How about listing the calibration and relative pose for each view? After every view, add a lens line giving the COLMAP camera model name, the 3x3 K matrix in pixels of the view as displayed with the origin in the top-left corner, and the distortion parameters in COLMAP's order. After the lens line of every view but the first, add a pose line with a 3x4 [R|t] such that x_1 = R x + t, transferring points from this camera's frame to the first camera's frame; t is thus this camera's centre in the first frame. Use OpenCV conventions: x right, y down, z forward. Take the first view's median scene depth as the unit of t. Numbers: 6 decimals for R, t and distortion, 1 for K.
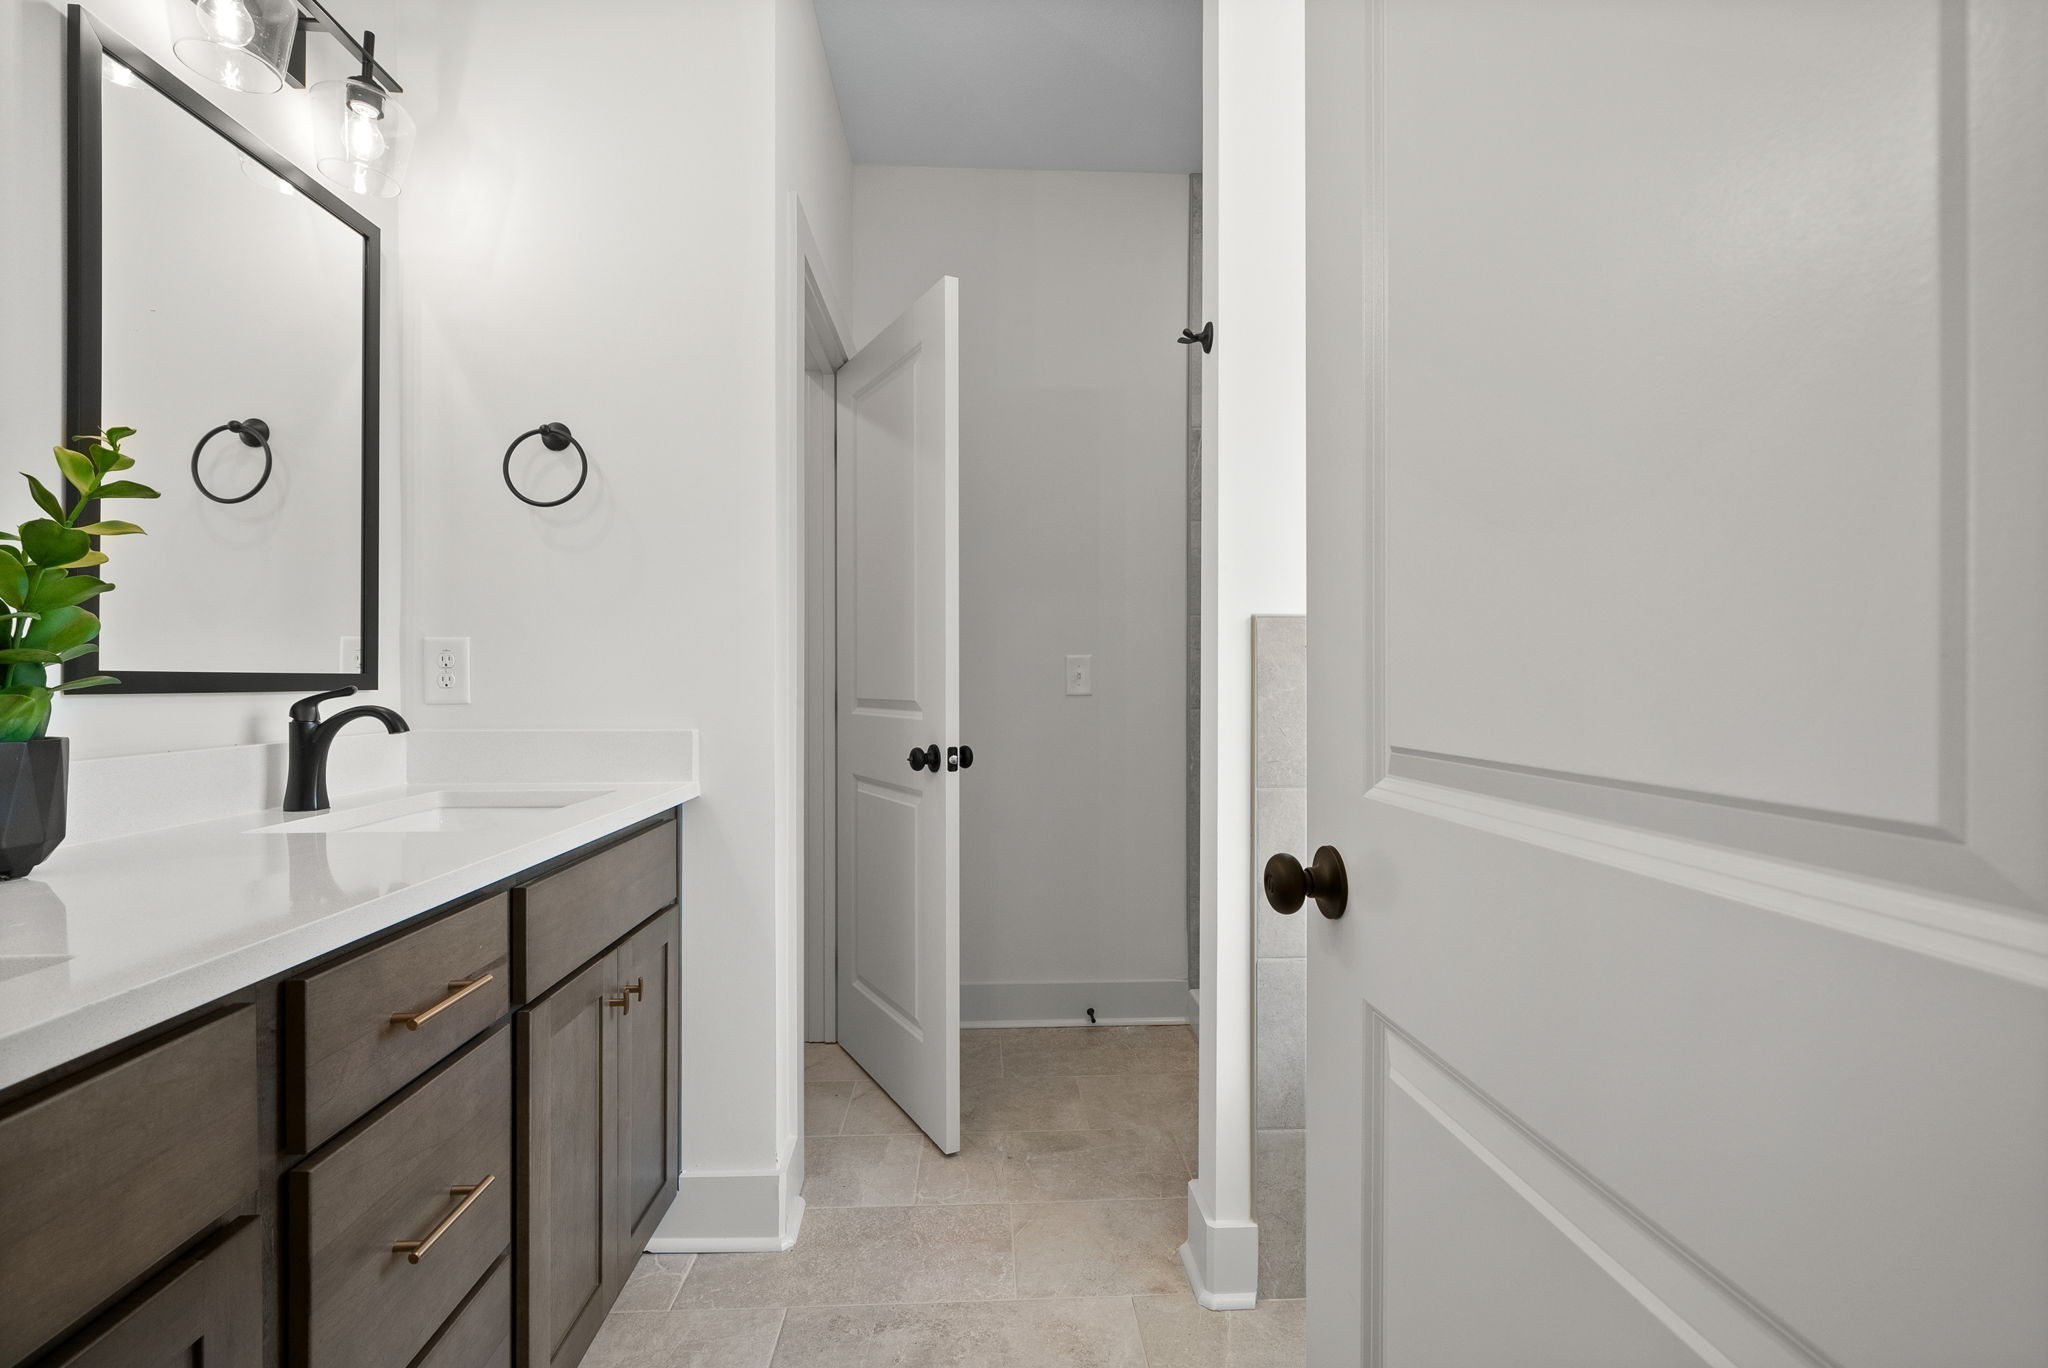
lens RADIAL K [[926.1, 0, 1024.0], [0, 926.1, 684.0], [0, 0, 1]] dist [0.001148, 0.000433]
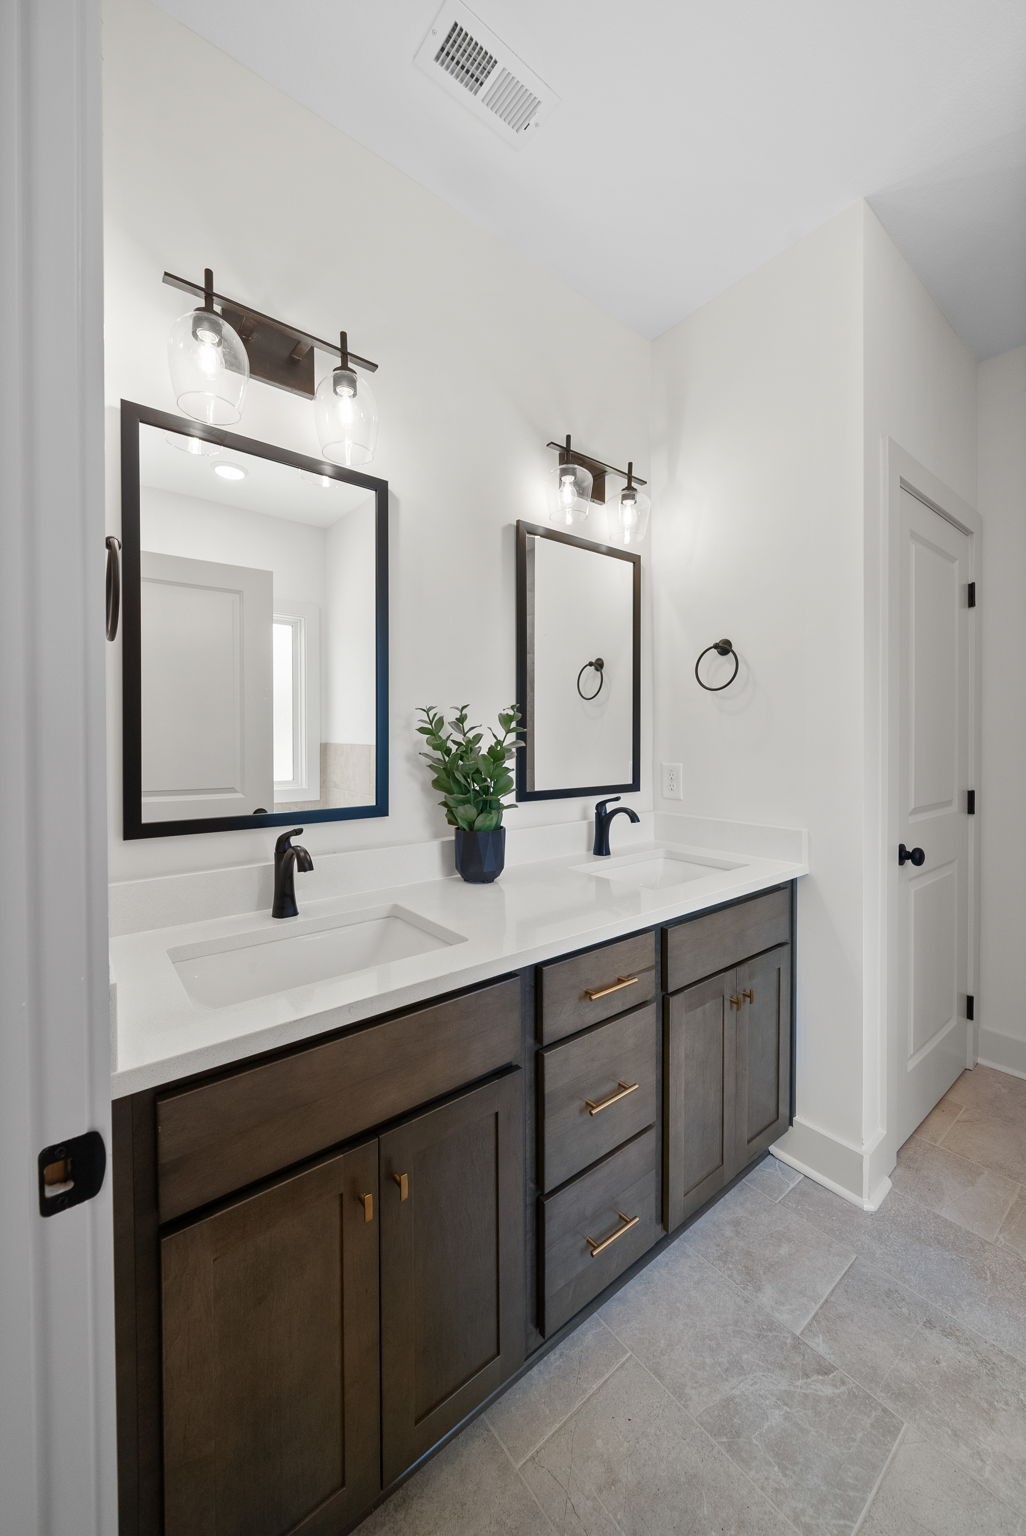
lens RADIAL K [[577.2, 0, 509.1], [0, 577.2, 744.0], [0, 0, 1]] dist [-0.003012, 0.000142]
pose [[0.576378, 0.006080, -0.817161, 0.166407], [0.004263, 0.999936, 0.010447, -0.127425], [0.817172, -0.009505, 0.576315, 0.082539]]
